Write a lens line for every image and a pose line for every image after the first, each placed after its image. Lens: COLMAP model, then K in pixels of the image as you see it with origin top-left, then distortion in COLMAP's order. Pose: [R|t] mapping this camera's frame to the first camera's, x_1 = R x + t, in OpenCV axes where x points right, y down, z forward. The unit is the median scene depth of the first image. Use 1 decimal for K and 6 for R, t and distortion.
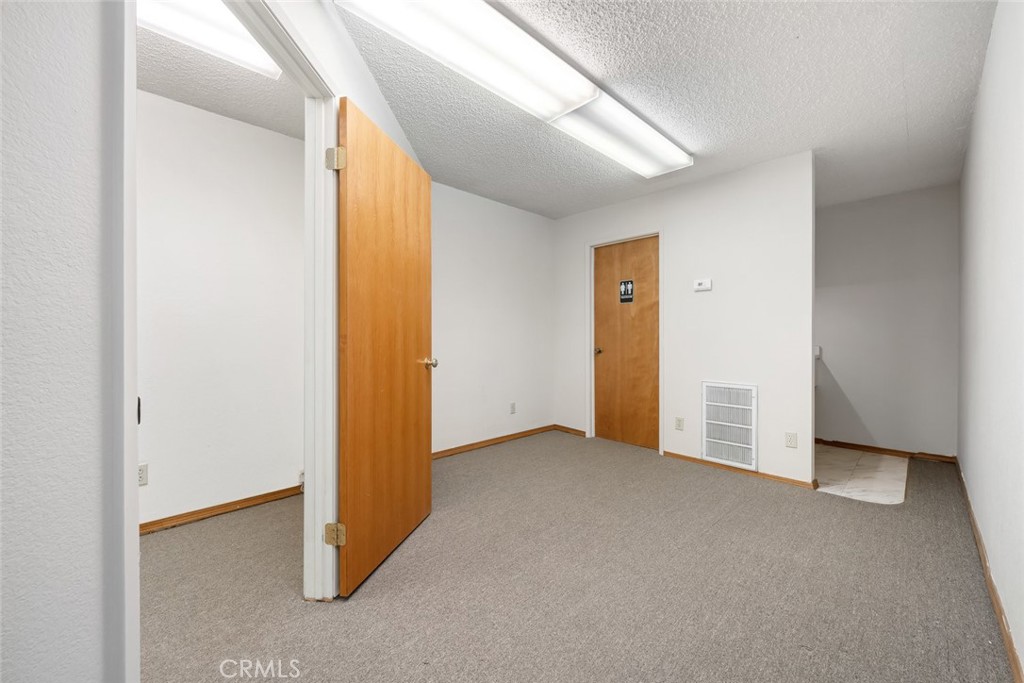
lens RADIAL K [[388.5, 0, 510.3], [0, 388.5, 335.0], [0, 0, 1]] dist [-0.000090, 0.000063]
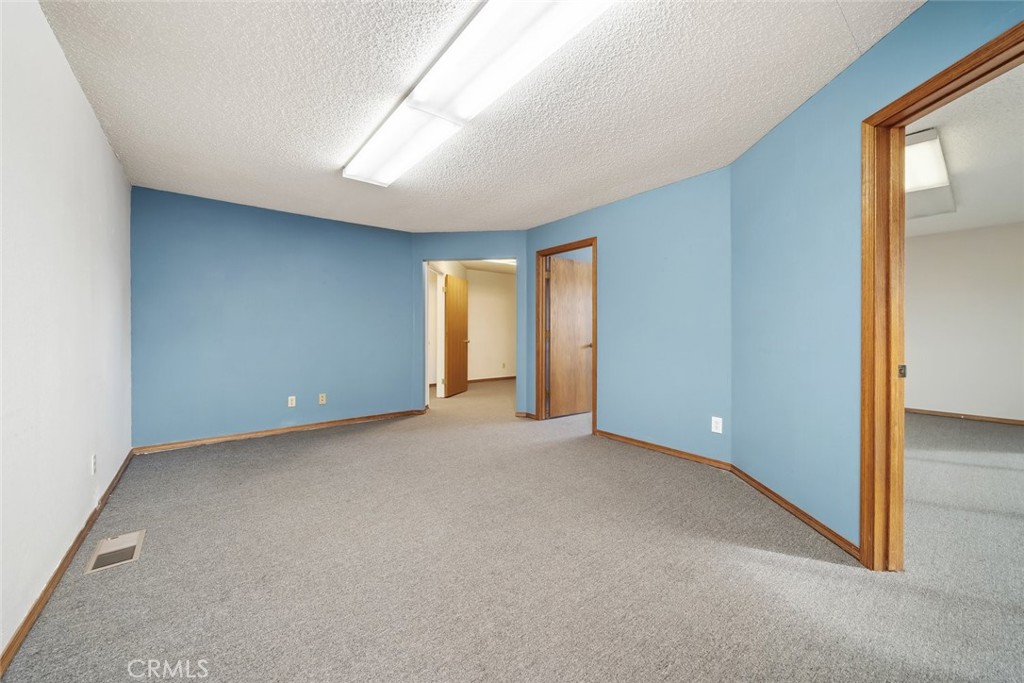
lens RADIAL K [[388.5, 0, 510.3], [0, 388.5, 335.0], [0, 0, 1]] dist [-0.000090, 0.000063]
pose [[0.996537, 0.002753, -0.083107, 0.452669], [-0.002326, 0.999984, 0.005234, 0.004304], [0.083120, -0.005022, 0.996527, -2.371838]]
